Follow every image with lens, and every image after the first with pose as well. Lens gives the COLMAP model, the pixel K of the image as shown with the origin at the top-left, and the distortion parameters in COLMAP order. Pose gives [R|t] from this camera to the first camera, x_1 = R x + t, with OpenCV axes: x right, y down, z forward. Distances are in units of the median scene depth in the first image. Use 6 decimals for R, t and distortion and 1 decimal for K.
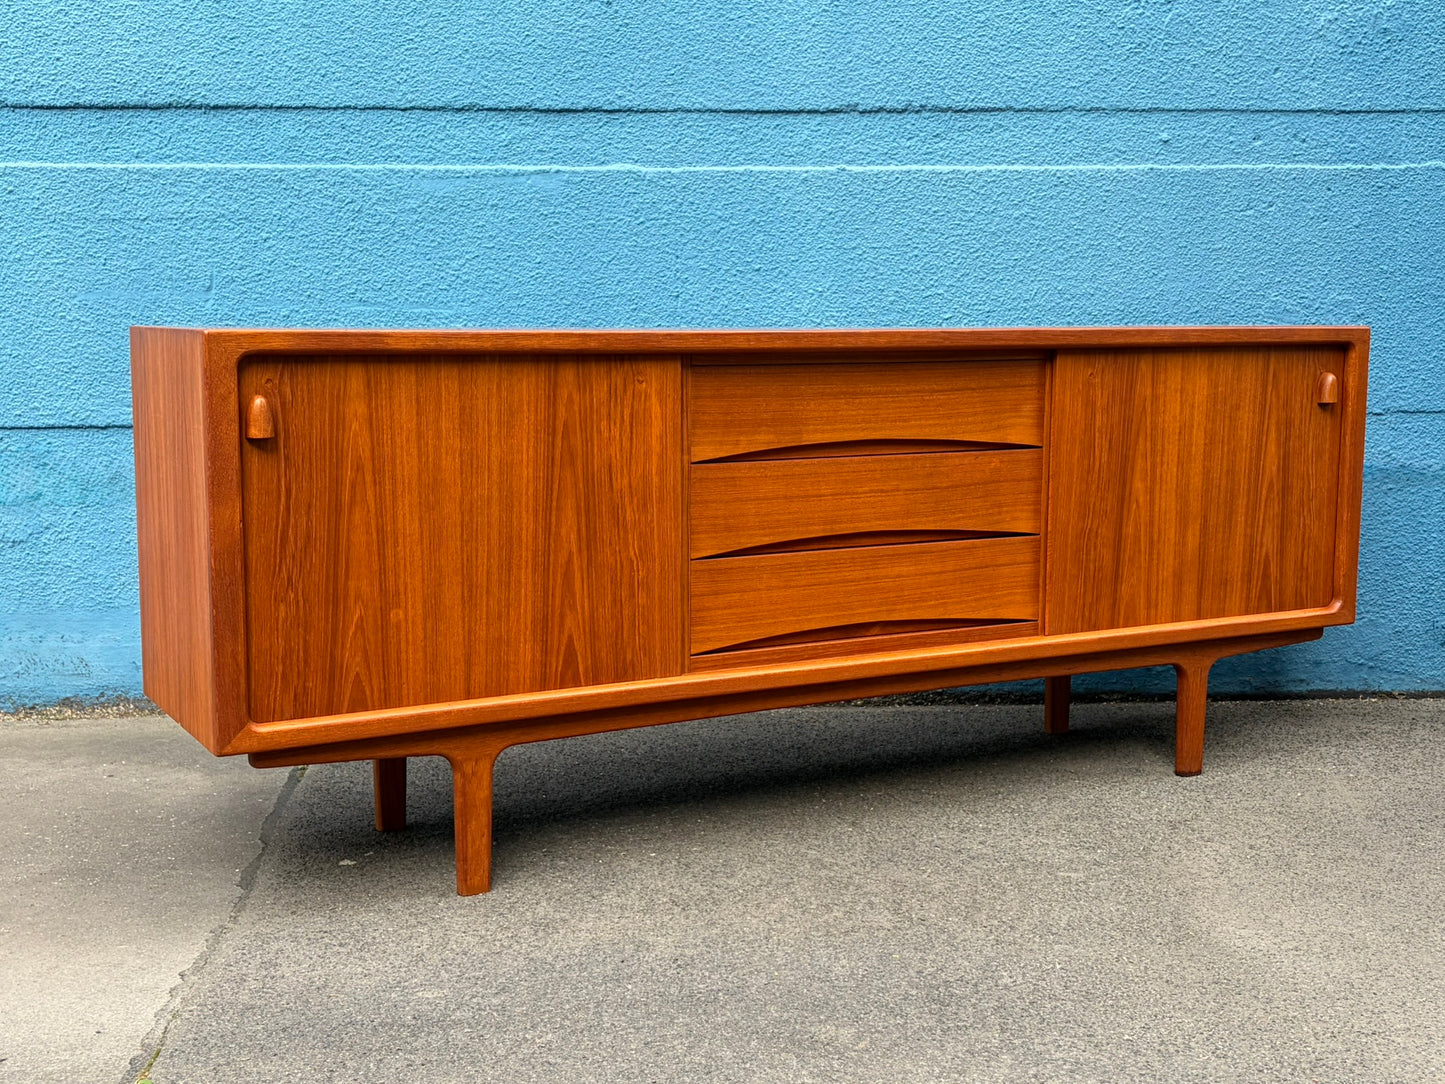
lens RADIAL K [[1790.7, 0, 722.5], [0, 1790.7, 542.0], [0, 0, 1]] dist [0.182729, -0.589752]
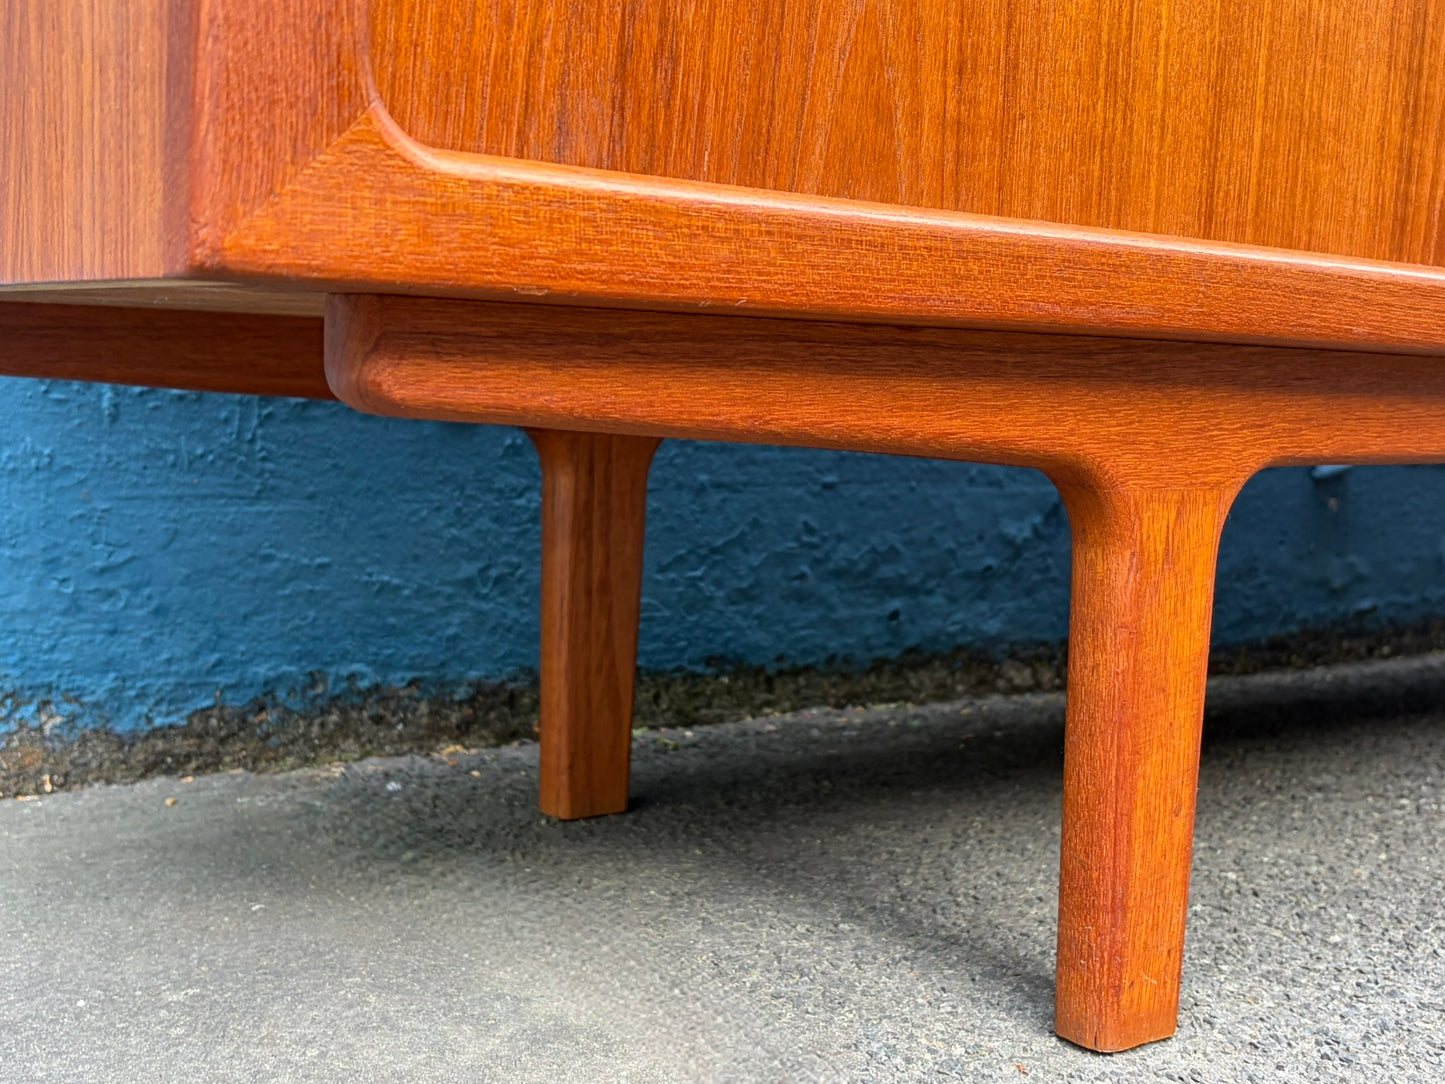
lens RADIAL K [[1790.7, 0, 722.5], [0, 1790.7, 542.0], [0, 0, 1]] dist [0.182729, -0.589752]
pose [[0.987631, 0.027328, 0.154393, -0.231066], [-0.022372, 0.999180, -0.033753, 0.131103], [-0.155189, 0.029881, 0.987433, 0.731606]]
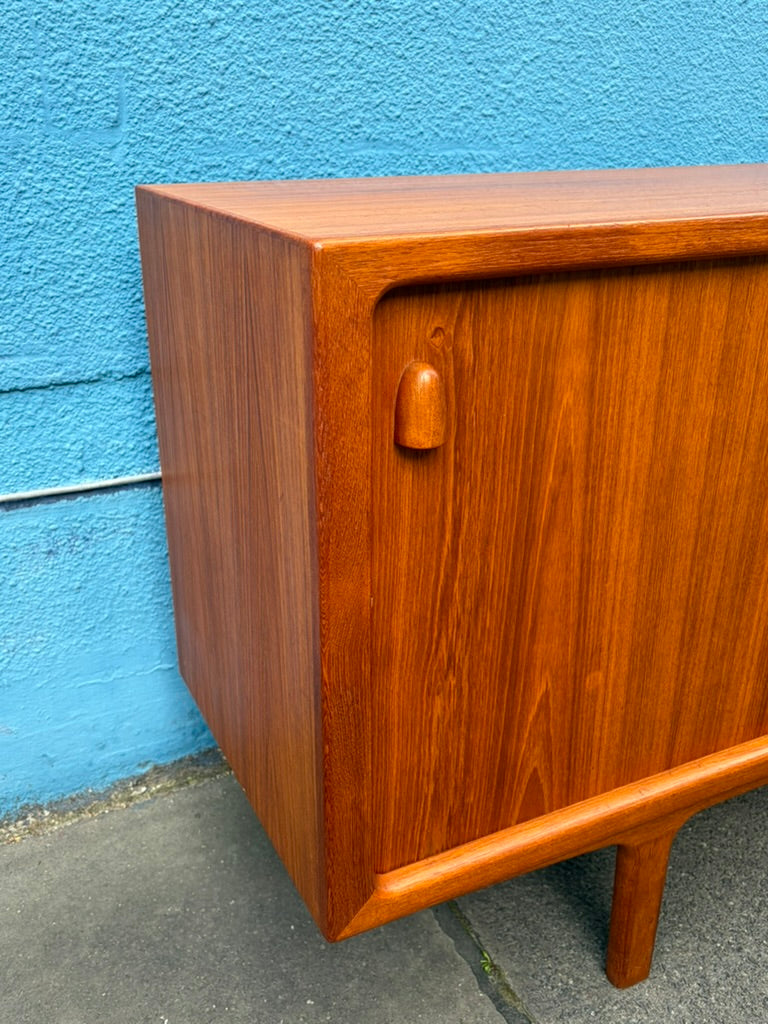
lens RADIAL K [[975.9, 0, 379.2], [0, 975.9, 515.9], [0, 0, 1]] dist [0.116447, -0.264057]
pose [[0.999040, 0.013924, -0.041528, -0.225395], [-0.002152, 0.962586, 0.270969, -0.100842], [0.043747, -0.270620, 0.961692, 0.630318]]
